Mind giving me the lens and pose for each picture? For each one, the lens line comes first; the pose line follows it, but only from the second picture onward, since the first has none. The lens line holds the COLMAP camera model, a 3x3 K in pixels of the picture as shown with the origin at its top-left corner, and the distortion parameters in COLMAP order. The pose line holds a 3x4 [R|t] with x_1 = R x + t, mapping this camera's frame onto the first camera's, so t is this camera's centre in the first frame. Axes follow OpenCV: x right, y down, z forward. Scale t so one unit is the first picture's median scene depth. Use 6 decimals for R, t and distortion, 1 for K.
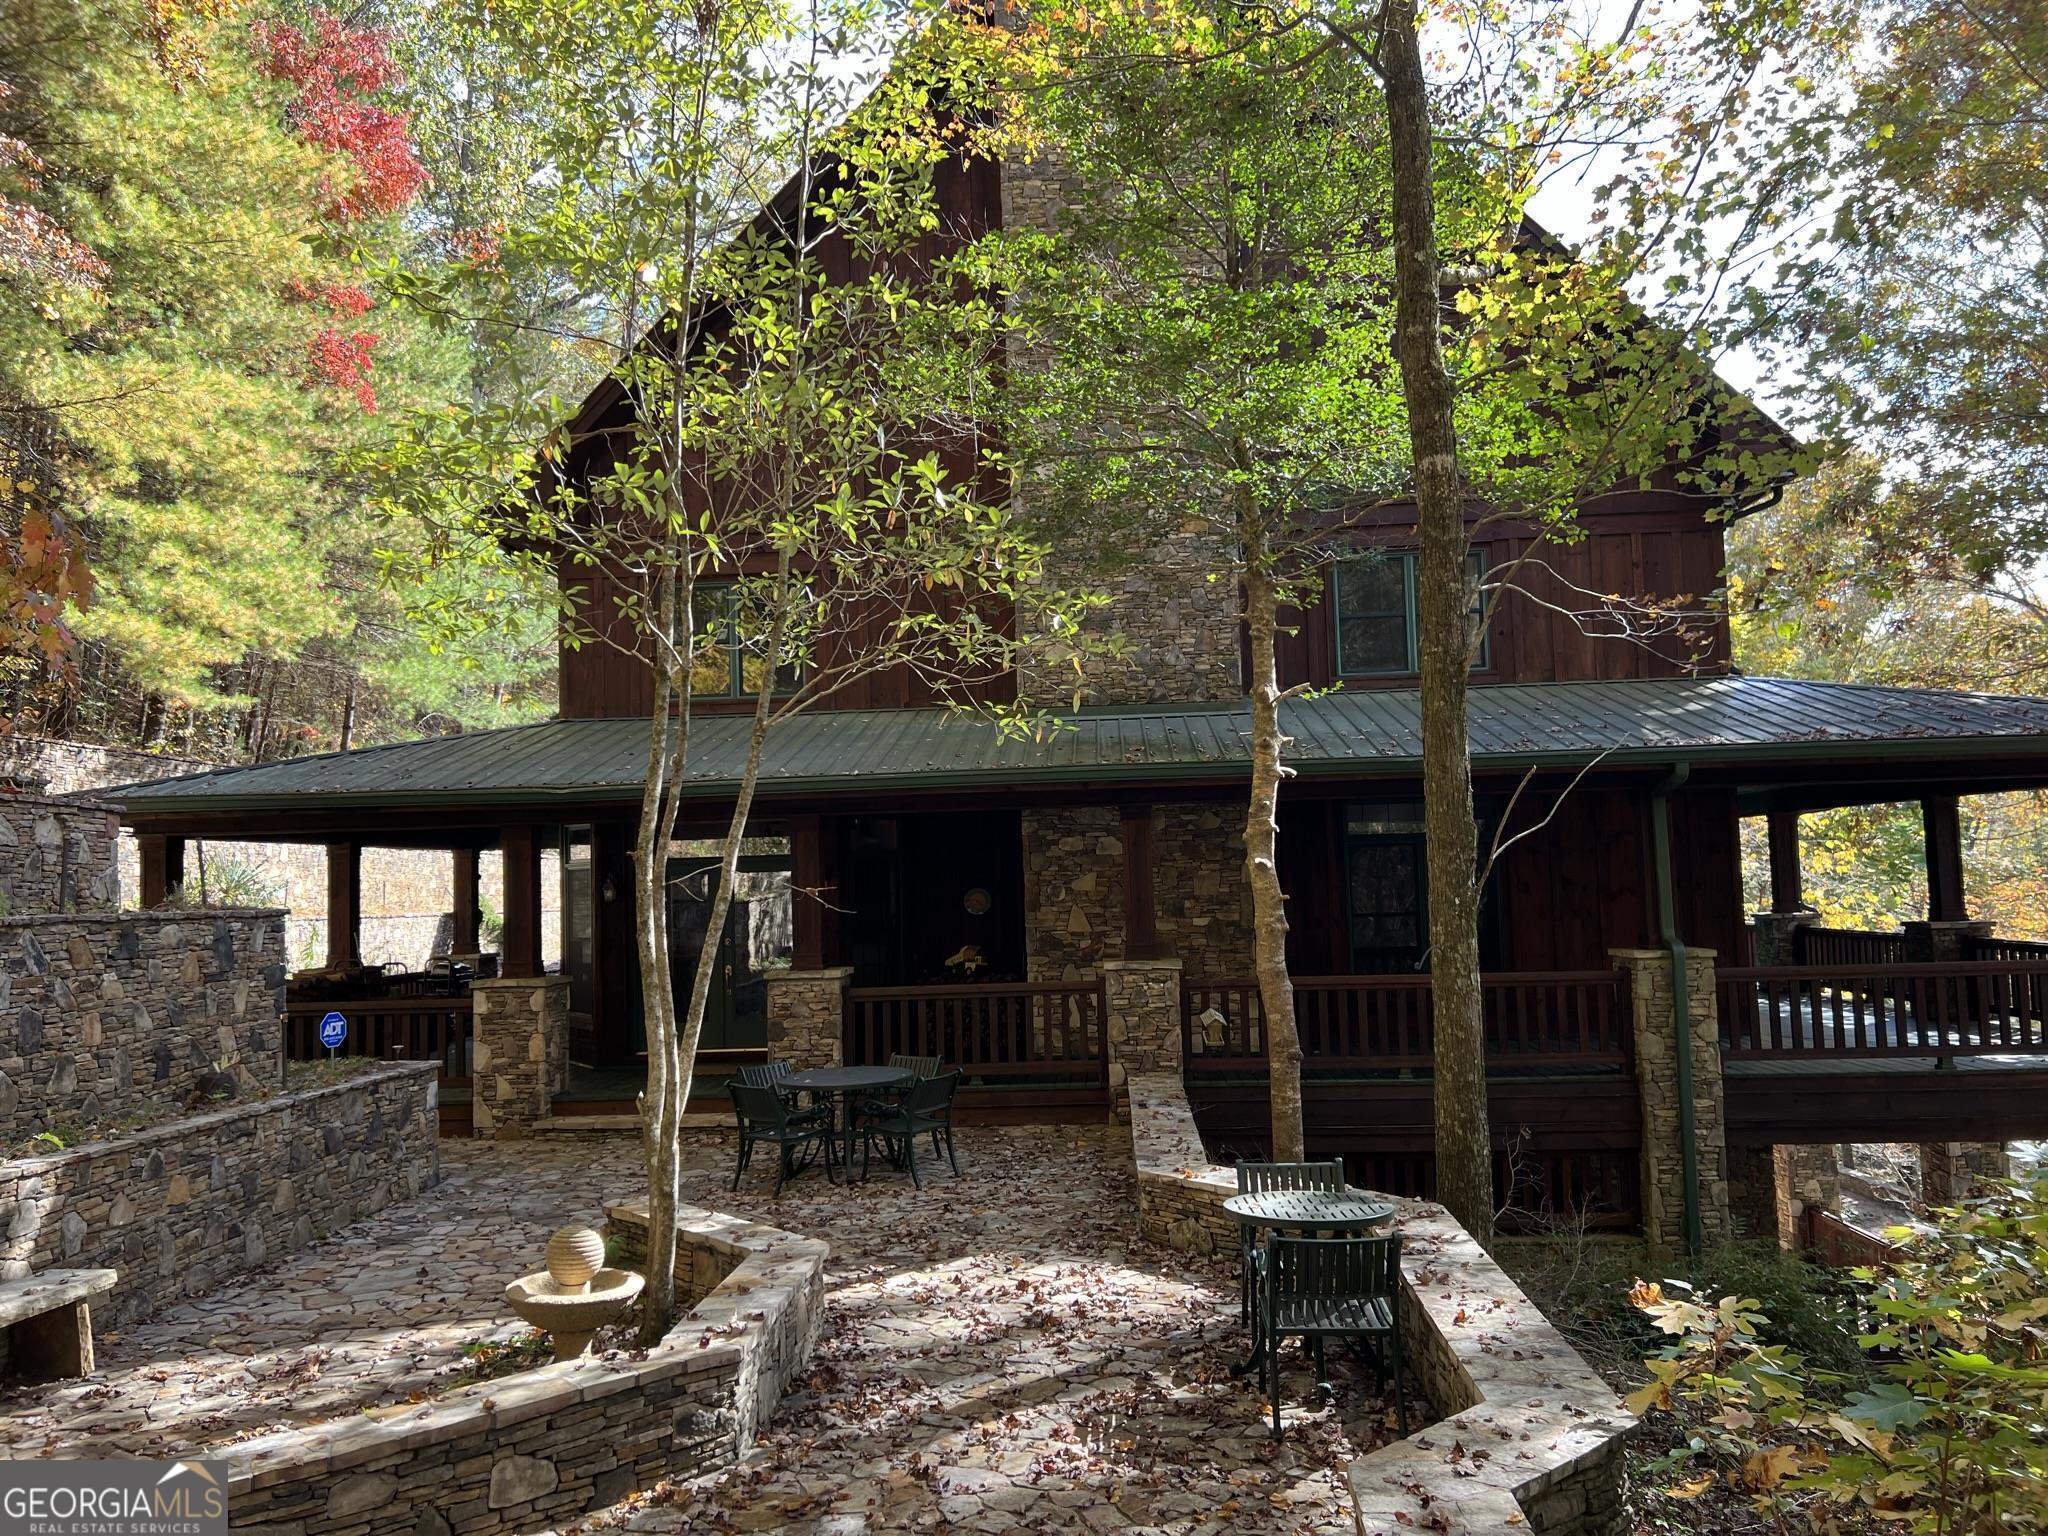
lens RADIAL K [[1551.1, 0, 1024.0], [0, 1551.1, 768.0], [0, 0, 1]] dist [0.053509, -0.063286]
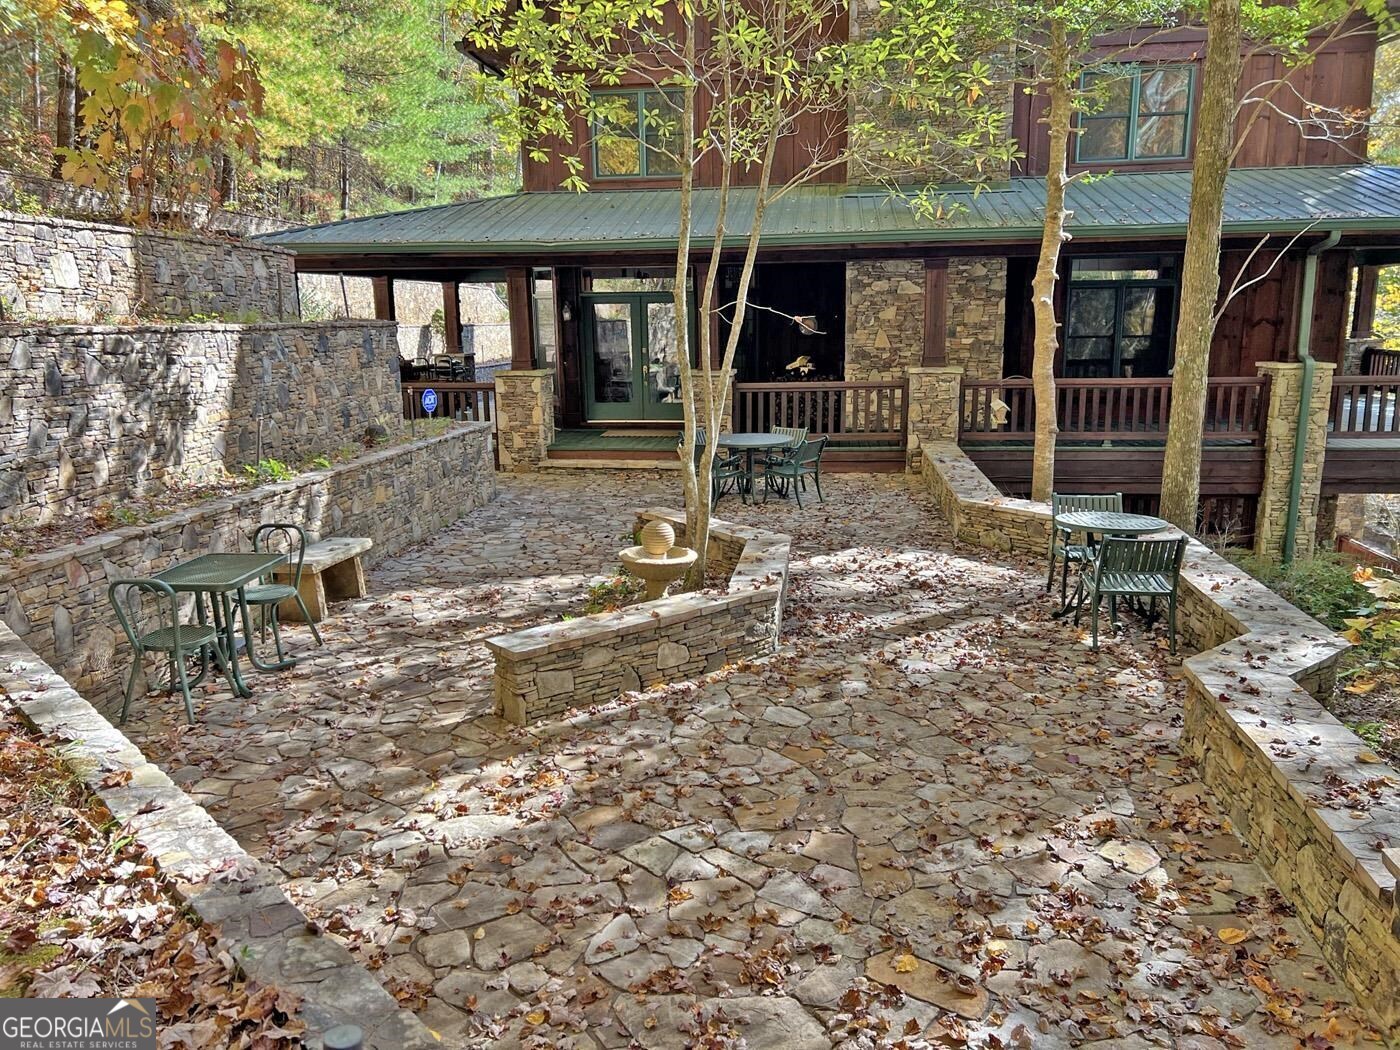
lens RADIAL K [[1062.5, 0, 700.0], [0, 1062.5, 525.0], [0, 0, 1]] dist [0.098510, -0.117550]
pose [[0.998348, 0.025931, -0.051281, -0.159965], [-0.011207, 0.963120, 0.268840, -0.006728], [0.056361, -0.267821, 0.961819, -0.078186]]
